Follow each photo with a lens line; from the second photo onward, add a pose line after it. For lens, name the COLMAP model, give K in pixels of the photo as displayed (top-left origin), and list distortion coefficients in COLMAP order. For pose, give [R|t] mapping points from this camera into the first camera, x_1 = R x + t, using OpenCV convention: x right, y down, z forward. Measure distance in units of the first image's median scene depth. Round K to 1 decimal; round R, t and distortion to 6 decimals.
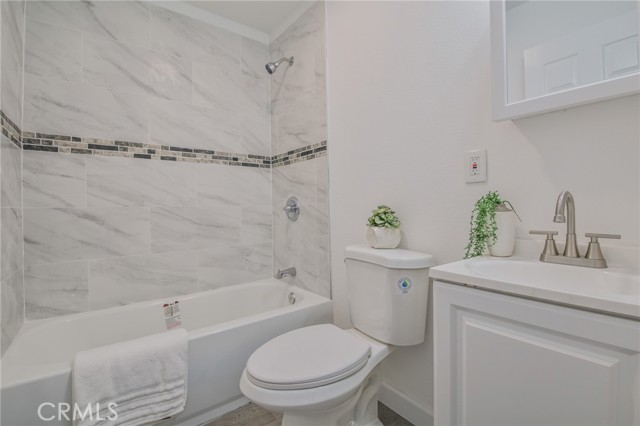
lens RADIAL K [[291.5, 0, 321.0], [0, 291.5, 209.1], [0, 0, 1]] dist [-0.000270, -0.011146]
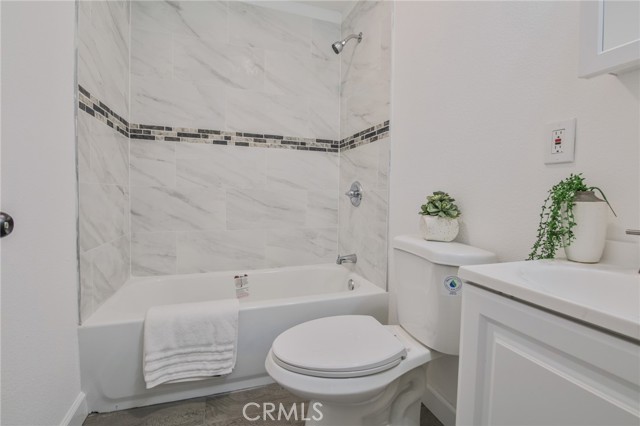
lens RADIAL K [[291.5, 0, 321.0], [0, 291.5, 209.1], [0, 0, 1]] dist [-0.000270, -0.011146]
pose [[0.949854, 0.045037, -0.309433, 0.121668], [-0.031686, 0.998343, 0.048043, 0.007863], [0.311084, -0.035829, 0.949707, 0.056839]]
